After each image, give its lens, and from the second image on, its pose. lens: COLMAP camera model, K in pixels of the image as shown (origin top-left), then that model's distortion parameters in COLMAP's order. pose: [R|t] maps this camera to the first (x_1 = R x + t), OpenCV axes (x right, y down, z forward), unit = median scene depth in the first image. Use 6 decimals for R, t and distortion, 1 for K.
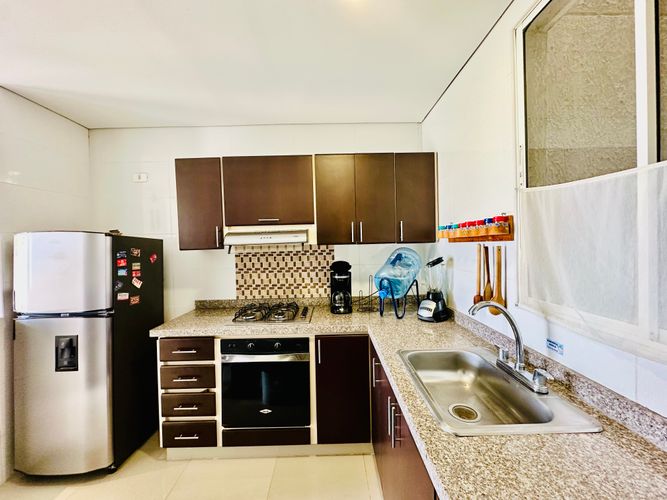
lens RADIAL K [[266.1, 0, 333.5], [0, 266.1, 250.0], [0, 0, 1]] dist [-0.002364, -0.000306]
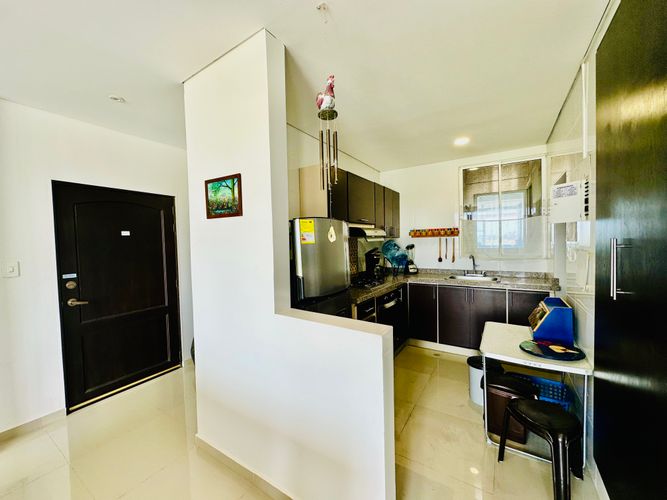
lens RADIAL K [[266.1, 0, 333.5], [0, 266.1, 250.0], [0, 0, 1]] dist [-0.002364, -0.000306]
pose [[0.556500, -0.016335, 0.830687, -1.361144], [0.024213, 0.999701, 0.003437, 0.038652], [-0.830494, 0.018200, 0.556730, 0.265587]]
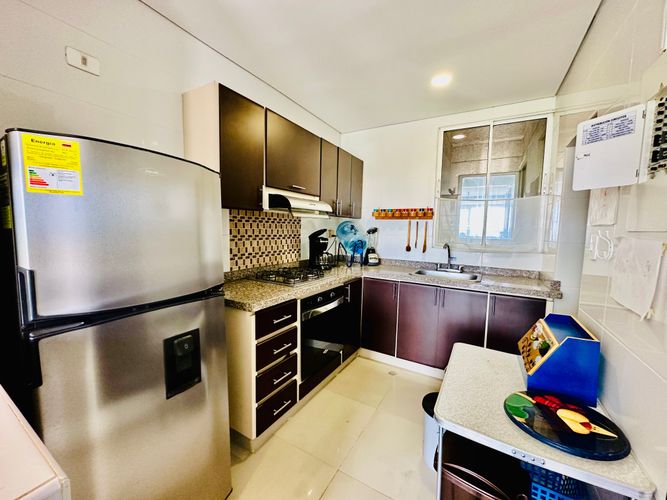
lens RADIAL K [[266.1, 0, 333.5], [0, 266.1, 250.0], [0, 0, 1]] dist [-0.002364, -0.000306]
pose [[0.519022, -0.036370, 0.853987, -0.920174], [-0.021194, 0.998240, 0.055395, 0.062881], [-0.854498, -0.046851, 0.517338, 0.277390]]
